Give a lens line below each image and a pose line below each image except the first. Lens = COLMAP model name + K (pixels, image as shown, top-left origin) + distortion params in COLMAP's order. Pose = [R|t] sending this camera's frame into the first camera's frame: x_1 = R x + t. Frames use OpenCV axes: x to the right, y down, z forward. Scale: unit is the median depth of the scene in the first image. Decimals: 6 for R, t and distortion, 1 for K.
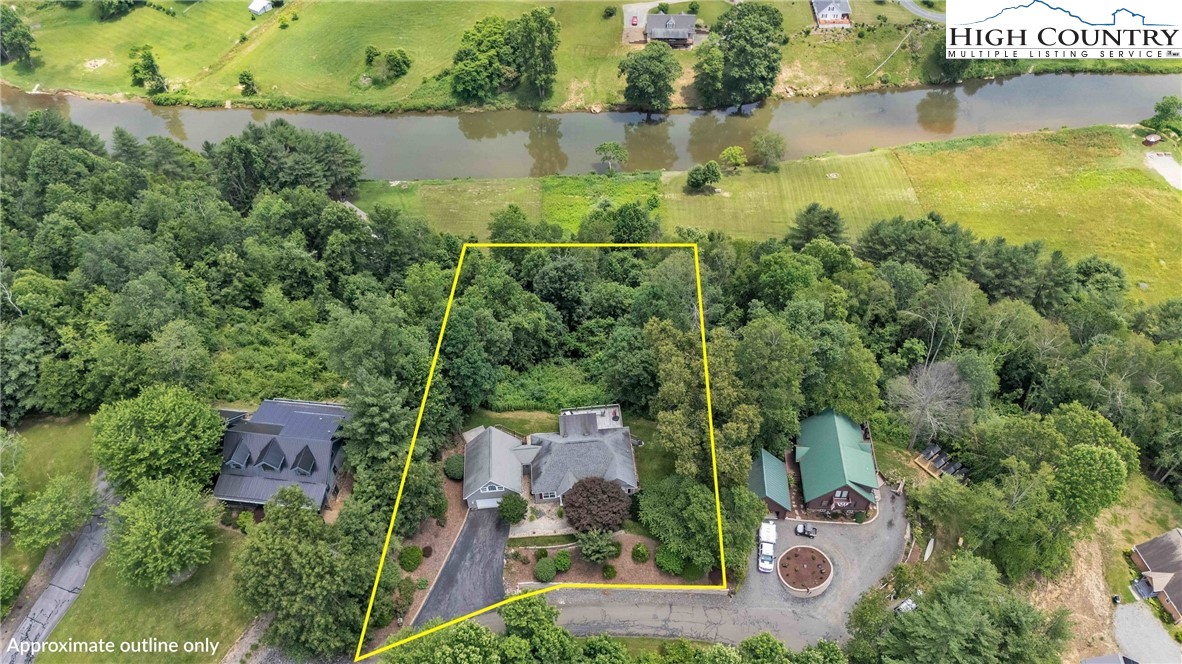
lens RADIAL K [[884.5, 0, 591.9], [0, 884.5, 332.3], [0, 0, 1]] dist [0.065512, -0.016748]
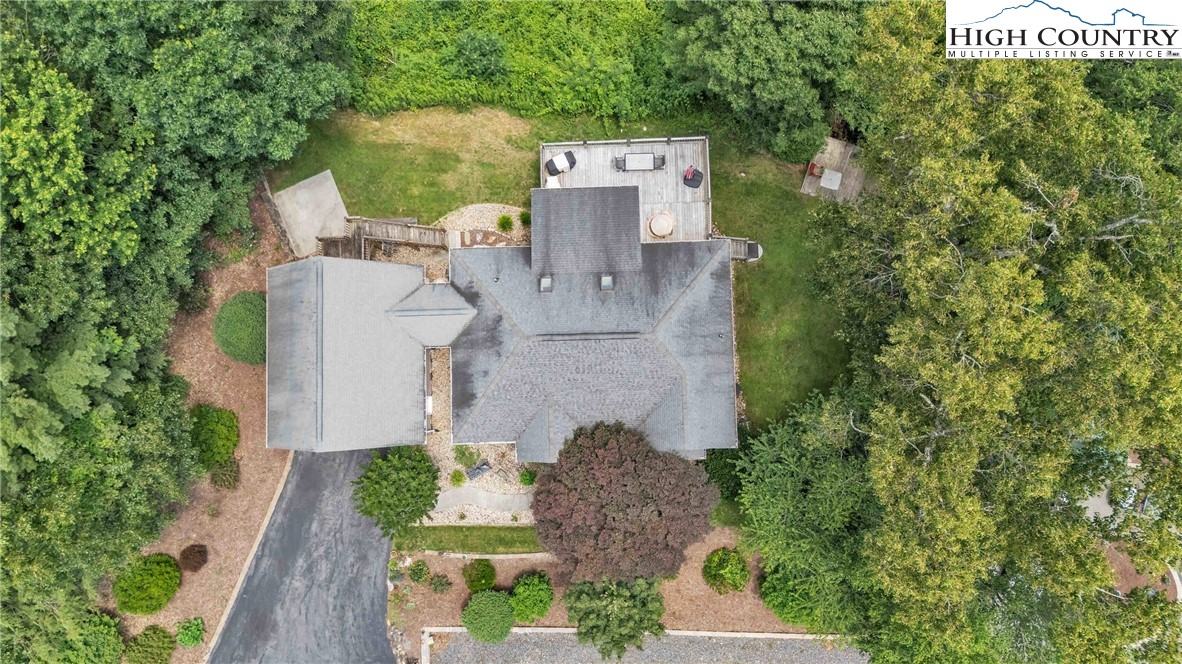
lens RADIAL K [[884.5, 0, 588.9], [0, 884.5, 326.4], [0, 0, 1]] dist [0.065512, -0.016748]
pose [[0.998294, 0.054716, -0.020388, -0.005048], [-0.028440, 0.760575, 0.648627, -0.097618], [0.050997, -0.646940, 0.760833, 0.754141]]
